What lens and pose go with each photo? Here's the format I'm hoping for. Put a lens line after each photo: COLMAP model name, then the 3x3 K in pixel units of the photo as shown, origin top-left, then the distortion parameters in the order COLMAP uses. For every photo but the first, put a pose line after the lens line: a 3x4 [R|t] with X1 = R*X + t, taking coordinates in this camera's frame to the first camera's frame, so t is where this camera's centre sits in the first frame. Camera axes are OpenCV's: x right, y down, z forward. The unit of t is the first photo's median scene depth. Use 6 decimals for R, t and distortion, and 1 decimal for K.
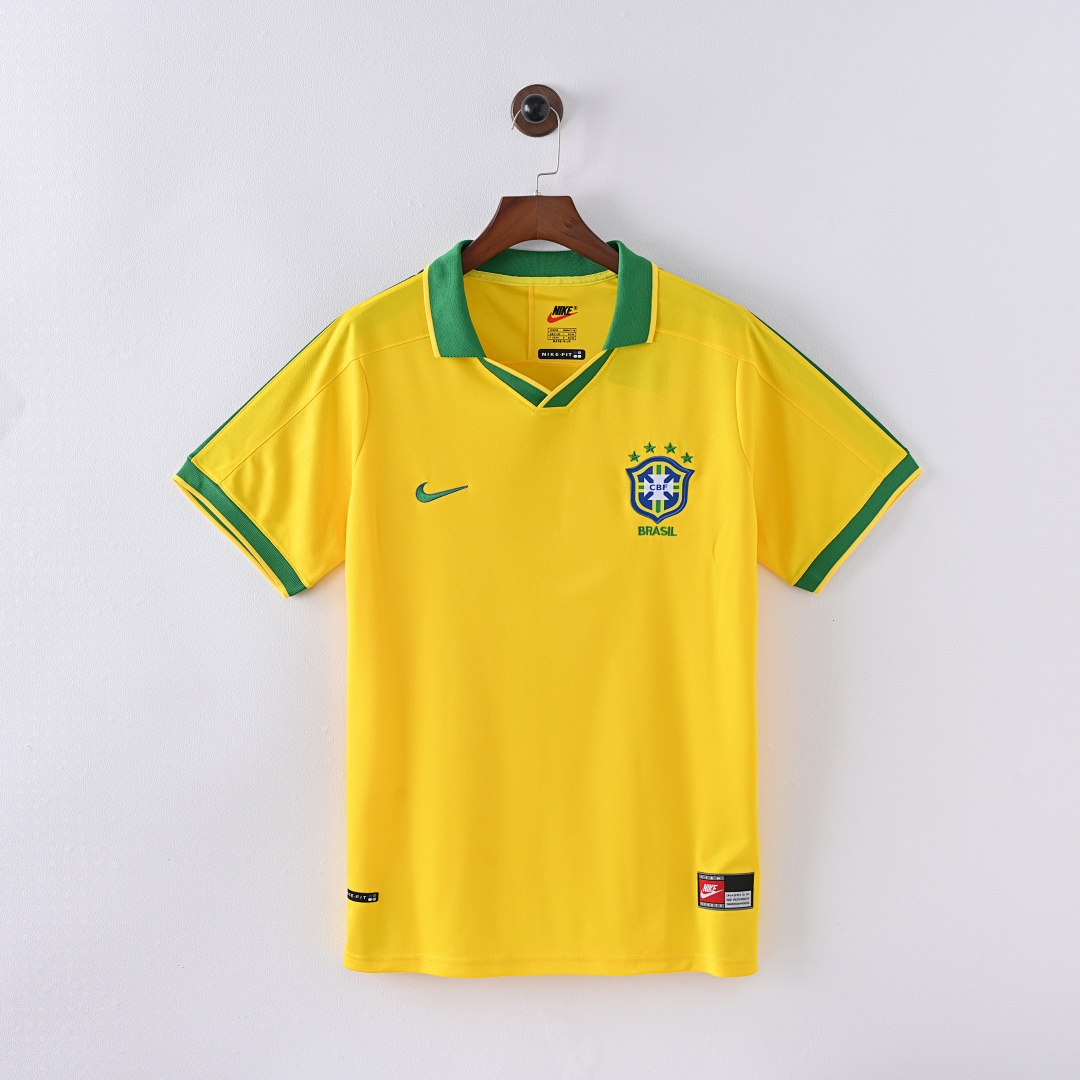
lens RADIAL K [[2479.6, 0, 540.0], [0, 2479.6, 540.0], [0, 0, 1]] dist [0.004848, -0.178753]
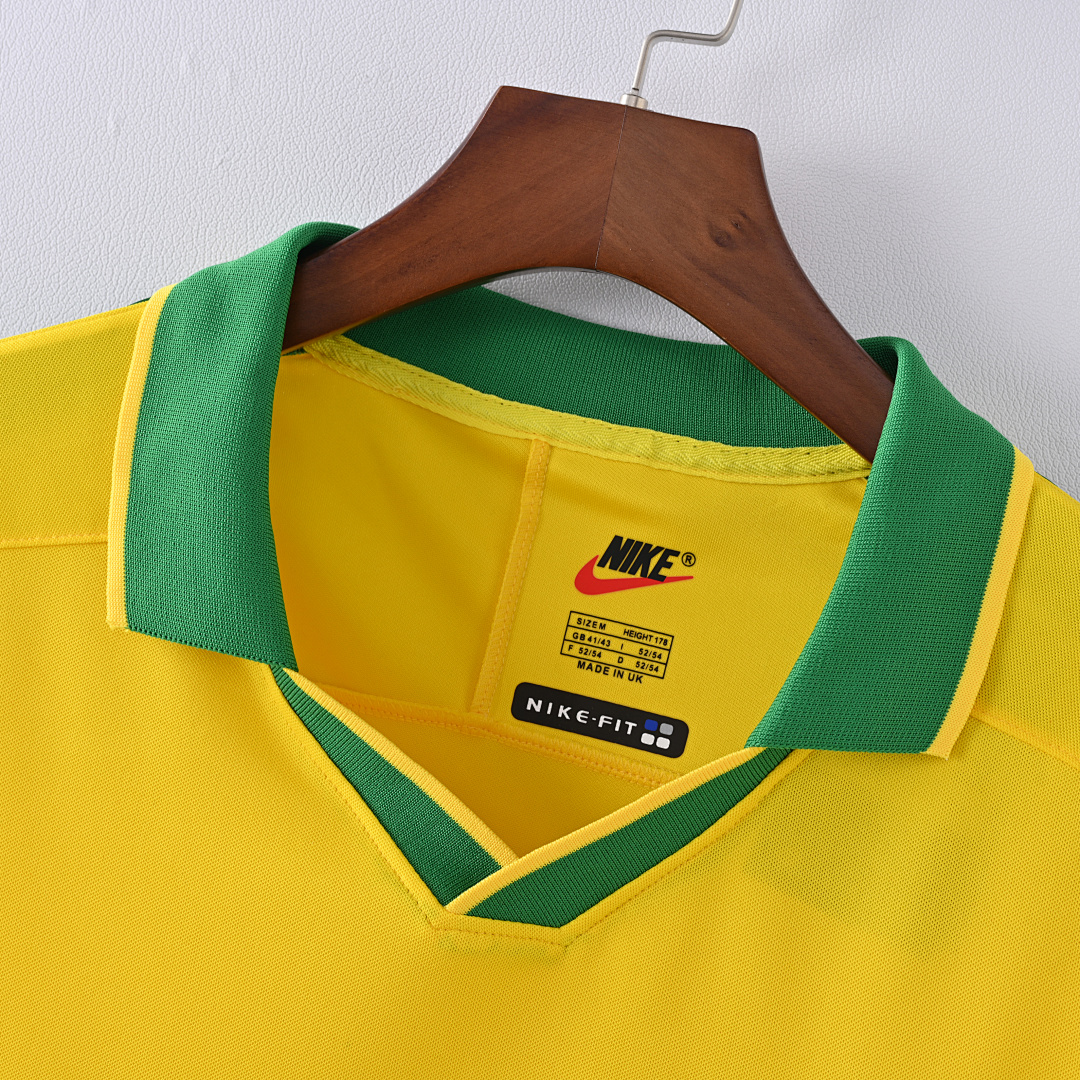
lens RADIAL K [[2479.6, 0, 540.0], [0, 2479.6, 540.0], [0, 0, 1]] dist [0.004848, -0.178753]
pose [[0.967033, 0.214821, -0.136747, 0.034508], [-0.225926, 0.971518, -0.071483, -0.073363], [0.117496, 0.100021, 0.988024, 0.739857]]
